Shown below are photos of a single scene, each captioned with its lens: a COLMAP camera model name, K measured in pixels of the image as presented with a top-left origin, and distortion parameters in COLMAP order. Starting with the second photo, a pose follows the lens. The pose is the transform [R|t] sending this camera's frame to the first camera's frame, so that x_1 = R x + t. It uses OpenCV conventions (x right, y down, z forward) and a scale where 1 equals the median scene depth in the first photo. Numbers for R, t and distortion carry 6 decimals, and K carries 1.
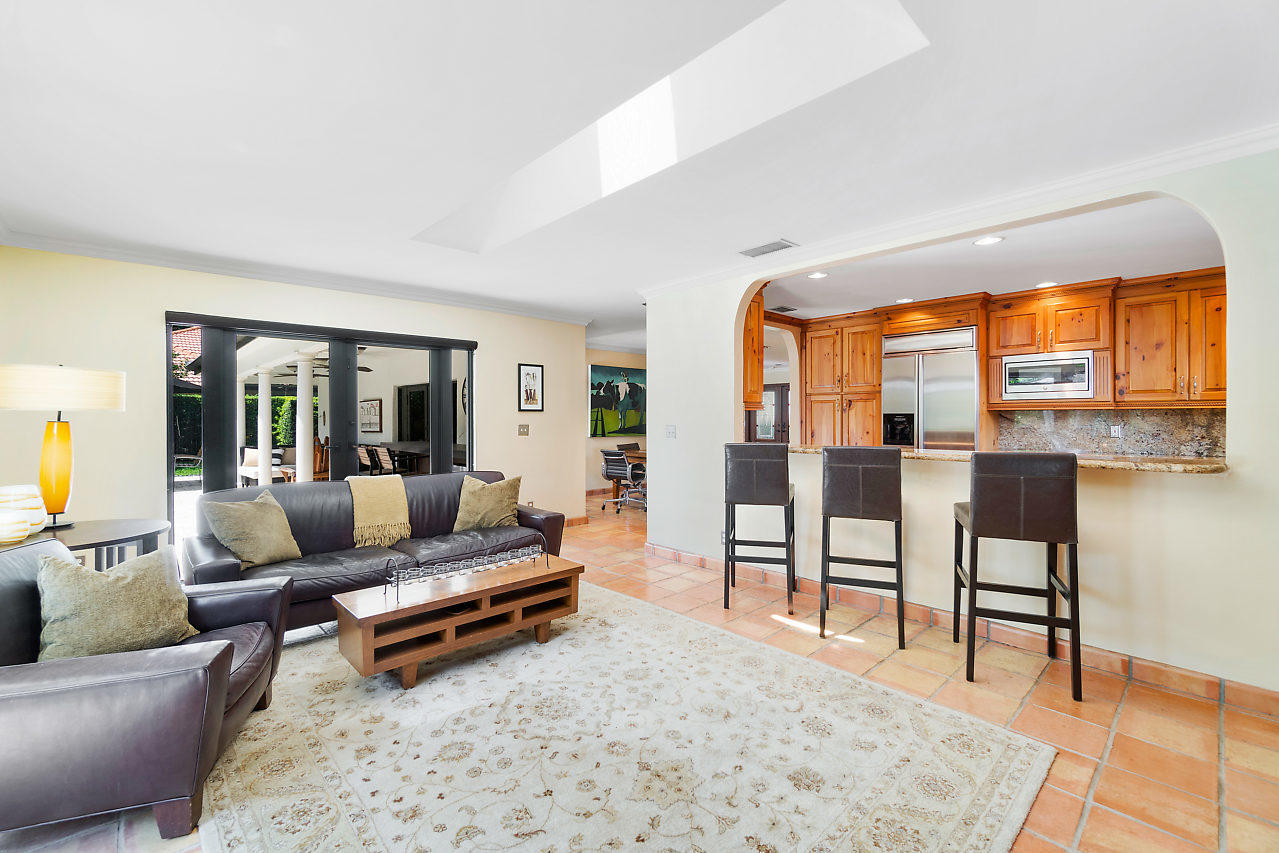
lens RADIAL K [[552.8, 0, 626.4], [0, 552.8, 421.5], [0, 0, 1]] dist [-0.003709, 0.000319]
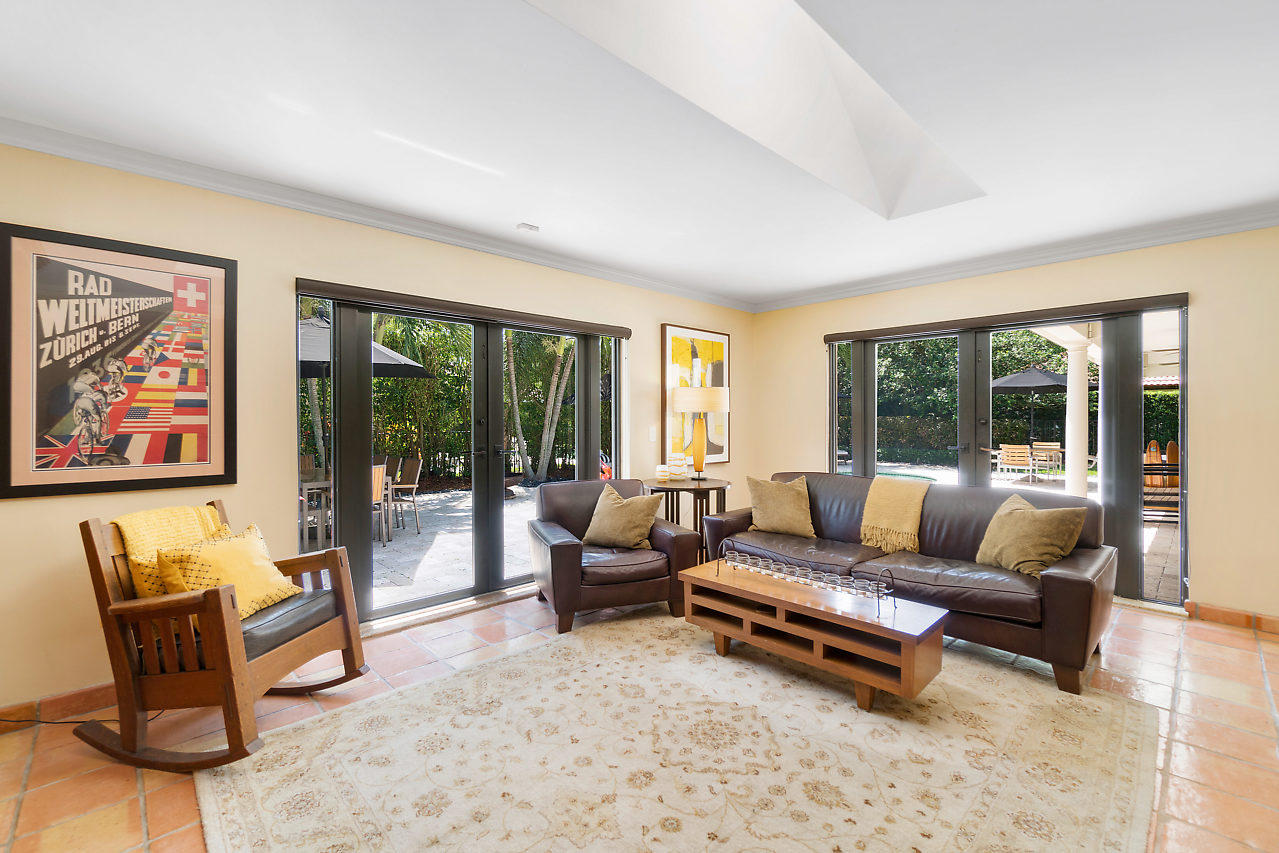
lens RADIAL K [[552.8, 0, 625.6], [0, 552.8, 419.9], [0, 0, 1]] dist [-0.003709, 0.000319]
pose [[0.010388, 0.006847, -0.999923, 0.692119], [-0.009159, 0.999935, 0.006752, -0.002622], [0.999904, 0.009088, 0.010450, 0.750062]]
